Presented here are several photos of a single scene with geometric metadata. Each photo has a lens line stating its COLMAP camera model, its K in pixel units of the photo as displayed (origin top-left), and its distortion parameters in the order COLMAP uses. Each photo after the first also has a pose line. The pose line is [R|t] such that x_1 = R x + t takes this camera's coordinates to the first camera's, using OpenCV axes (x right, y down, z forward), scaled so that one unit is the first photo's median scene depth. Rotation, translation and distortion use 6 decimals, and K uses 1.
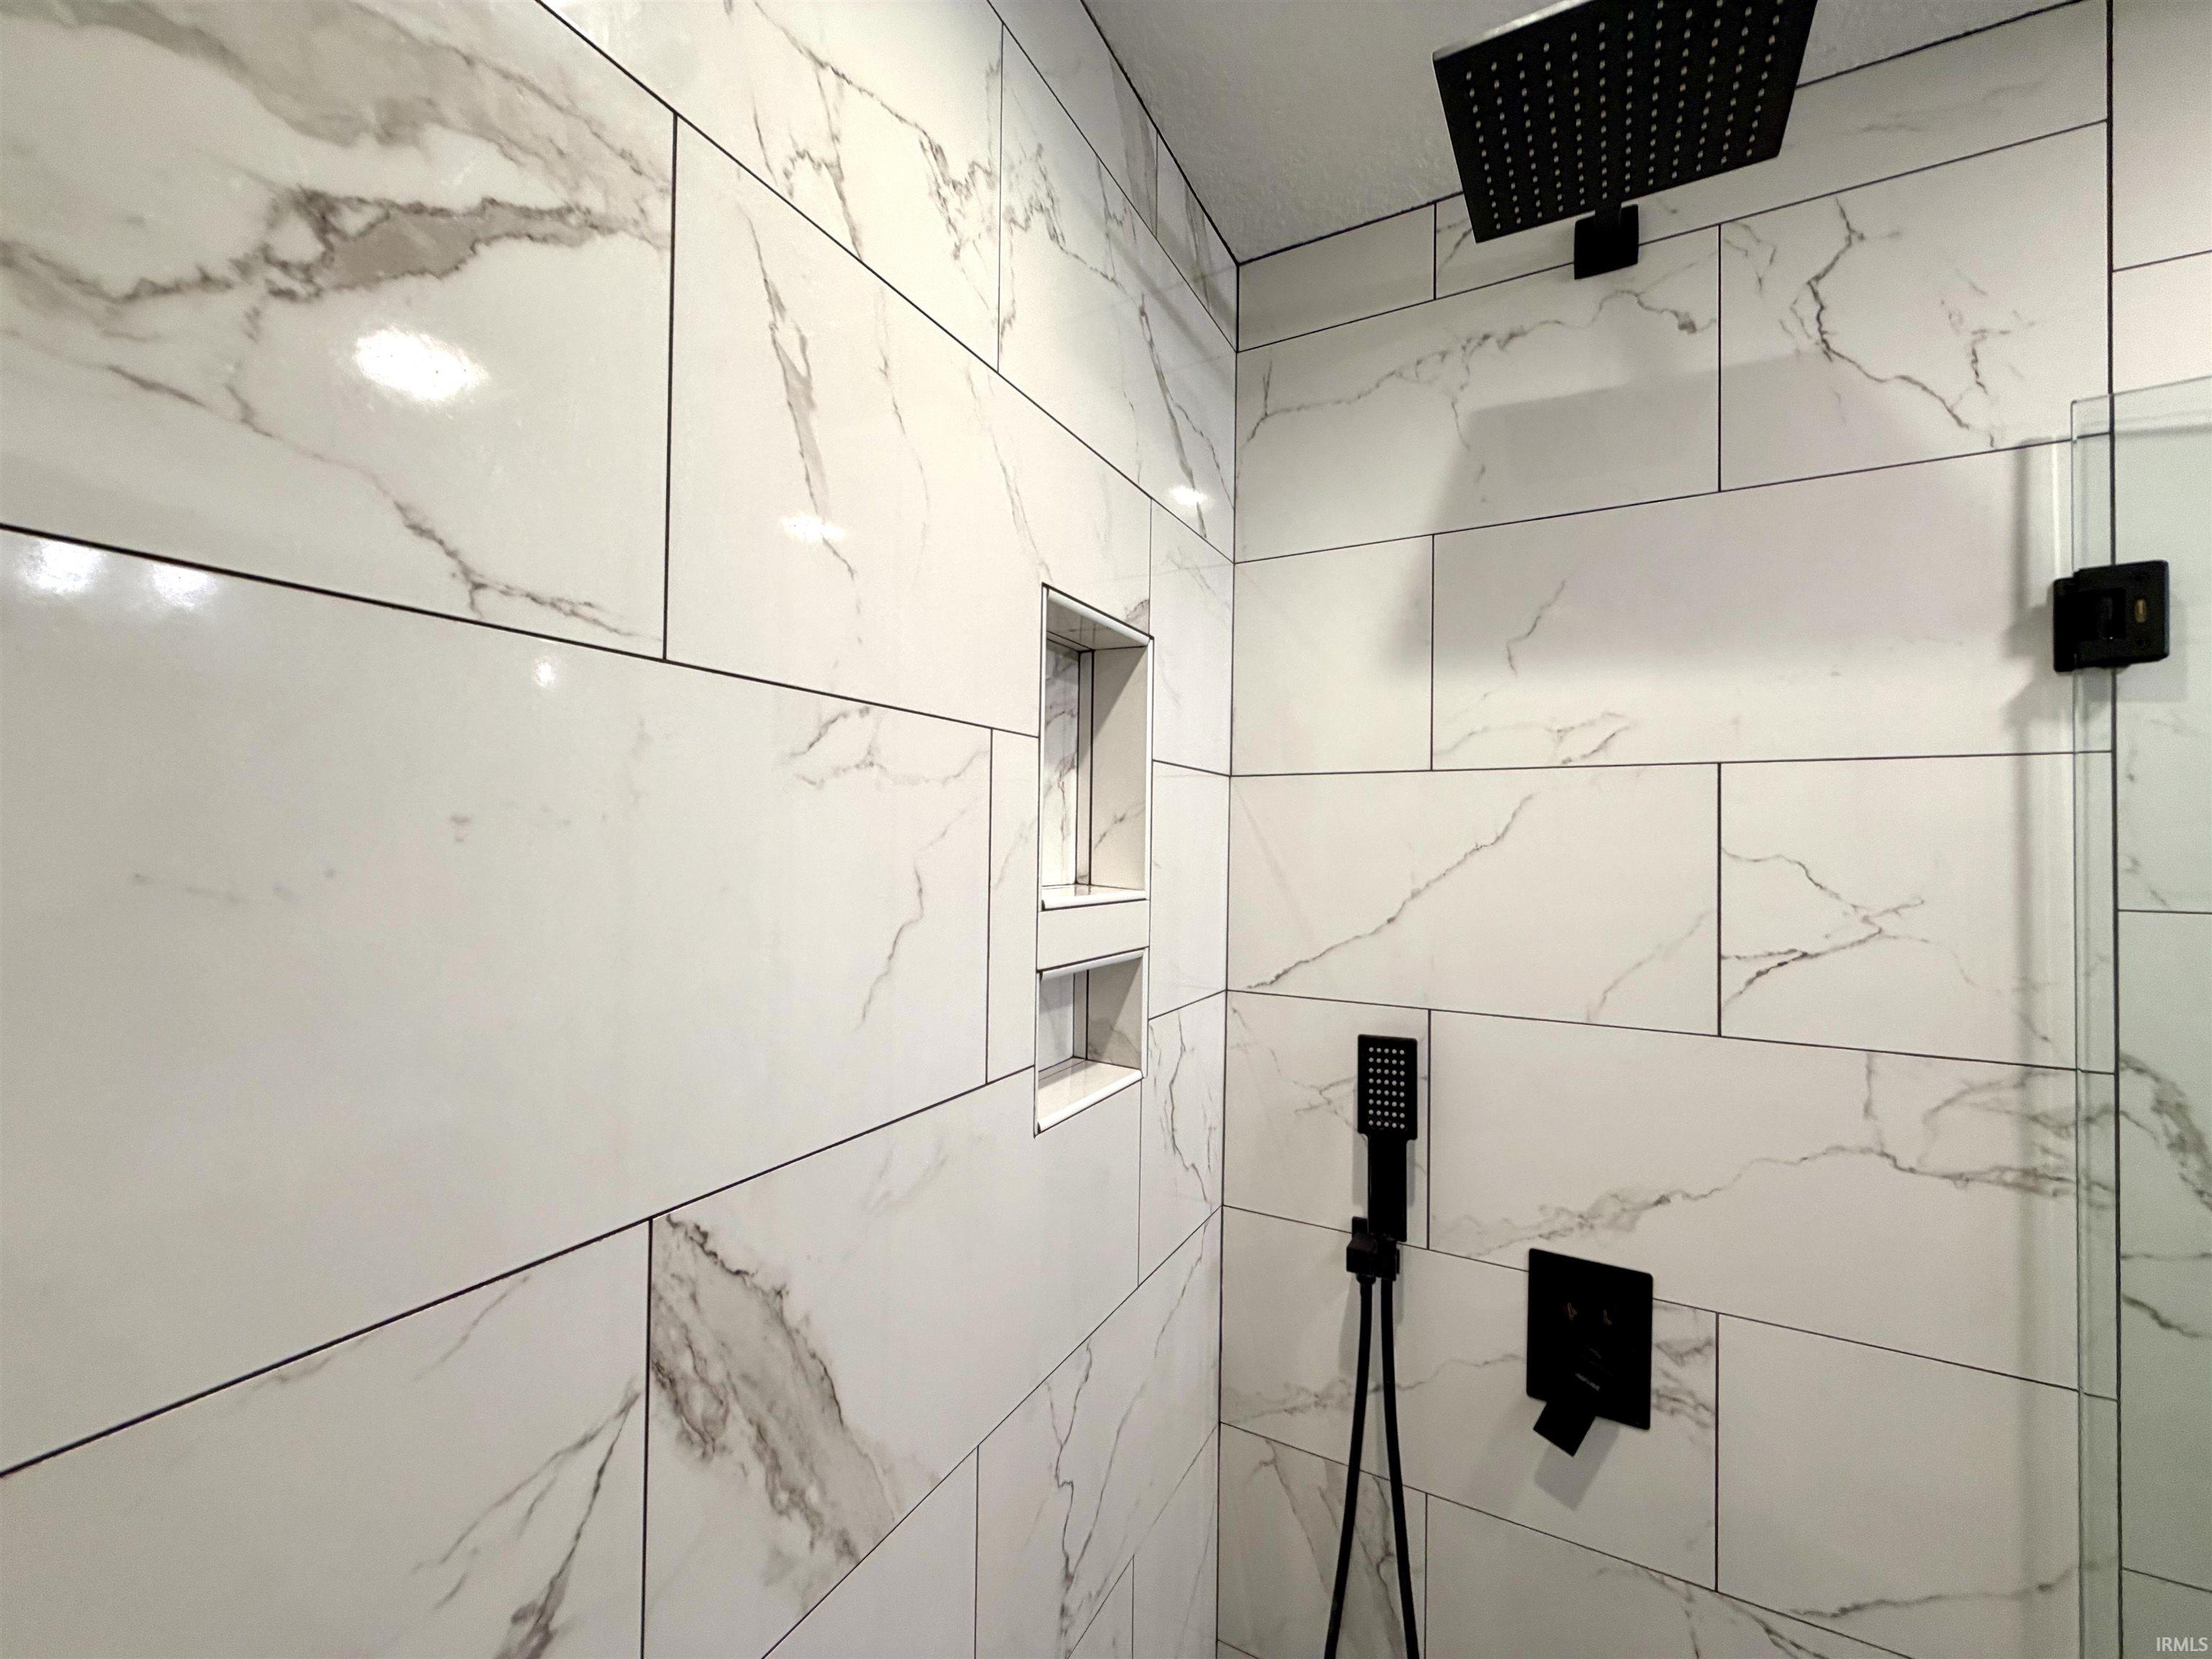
lens RADIAL K [[879.7, 0, 1103.6], [0, 879.7, 833.6], [0, 0, 1]] dist [-0.000301, -0.000556]
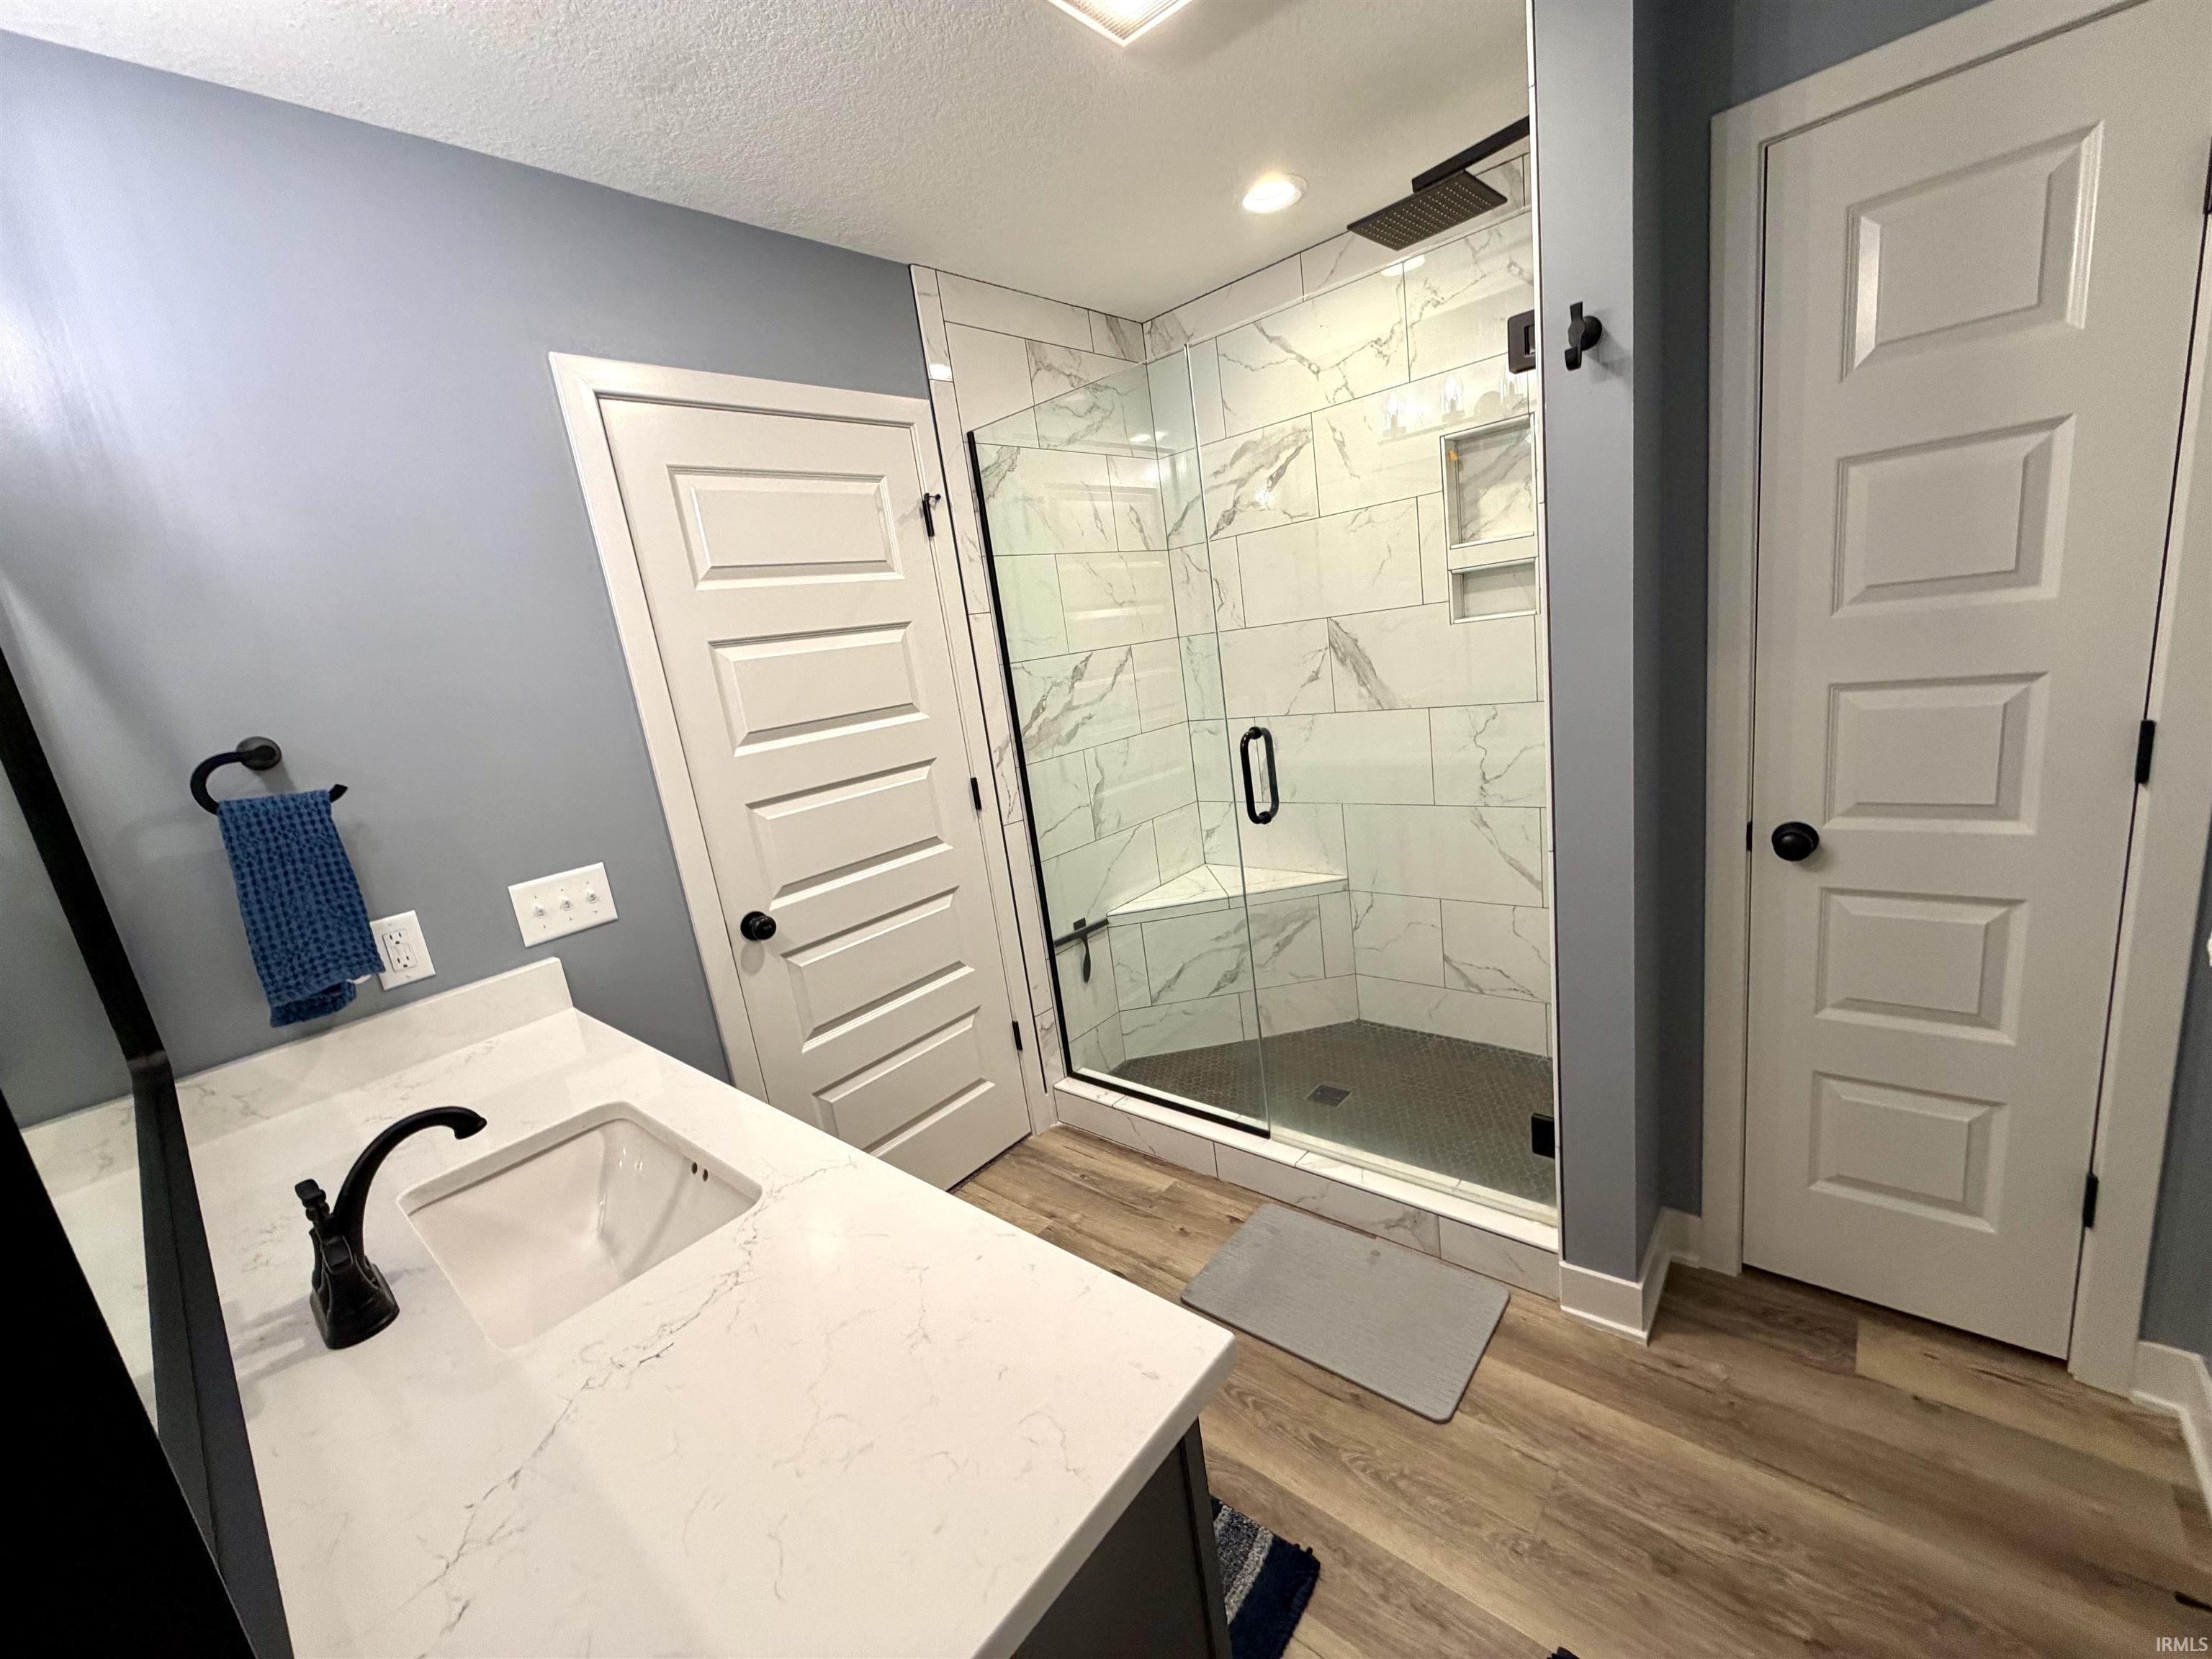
lens RADIAL K [[879.7, 0, 1102.7], [0, 879.7, 835.7], [0, 0, 1]] dist [-0.000301, -0.000556]
pose [[-0.210362, 0.230590, -0.950040, 3.003400], [0.146430, 0.968254, 0.202588, 0.231283], [0.966595, -0.096498, -0.237450, 0.425511]]
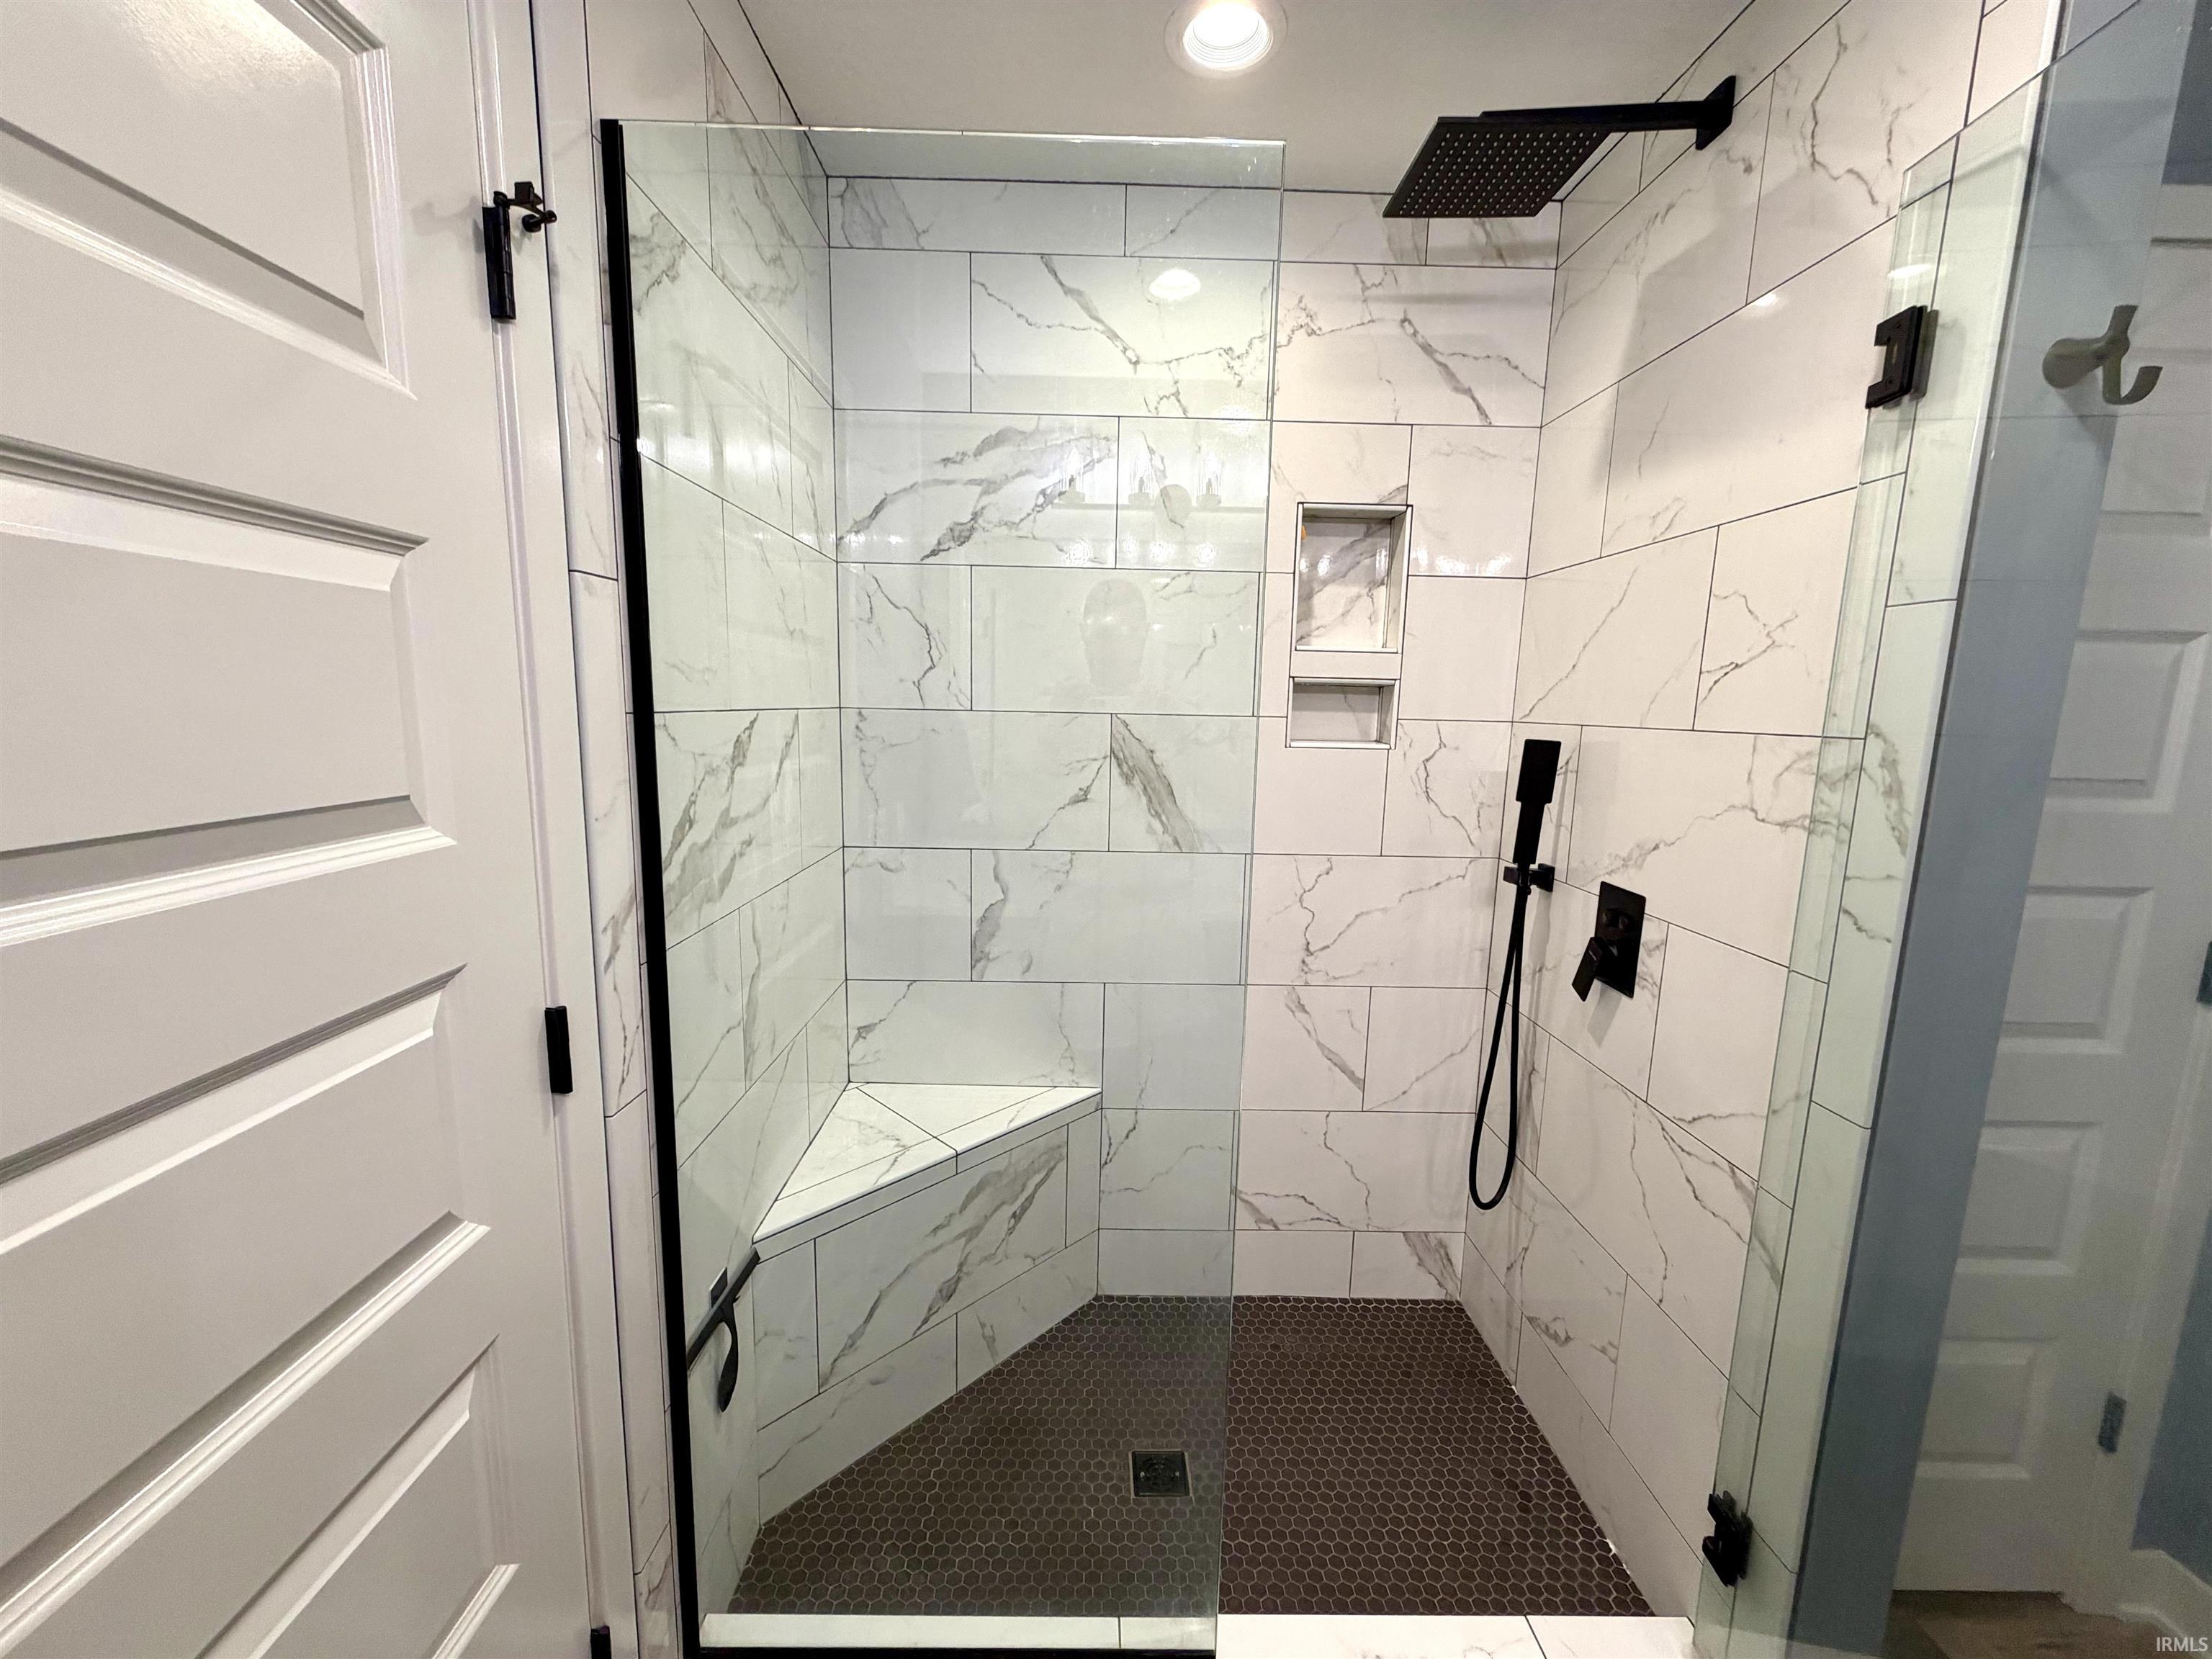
lens RADIAL K [[879.7, 0, 1105.2], [0, 879.7, 833.6], [0, 0, 1]] dist [-0.000301, -0.000556]
pose [[0.494976, 0.128290, -0.859384, 1.568576], [-0.005081, 0.989451, 0.144780, 0.210427], [0.868892, -0.067296, 0.490406, -0.538228]]
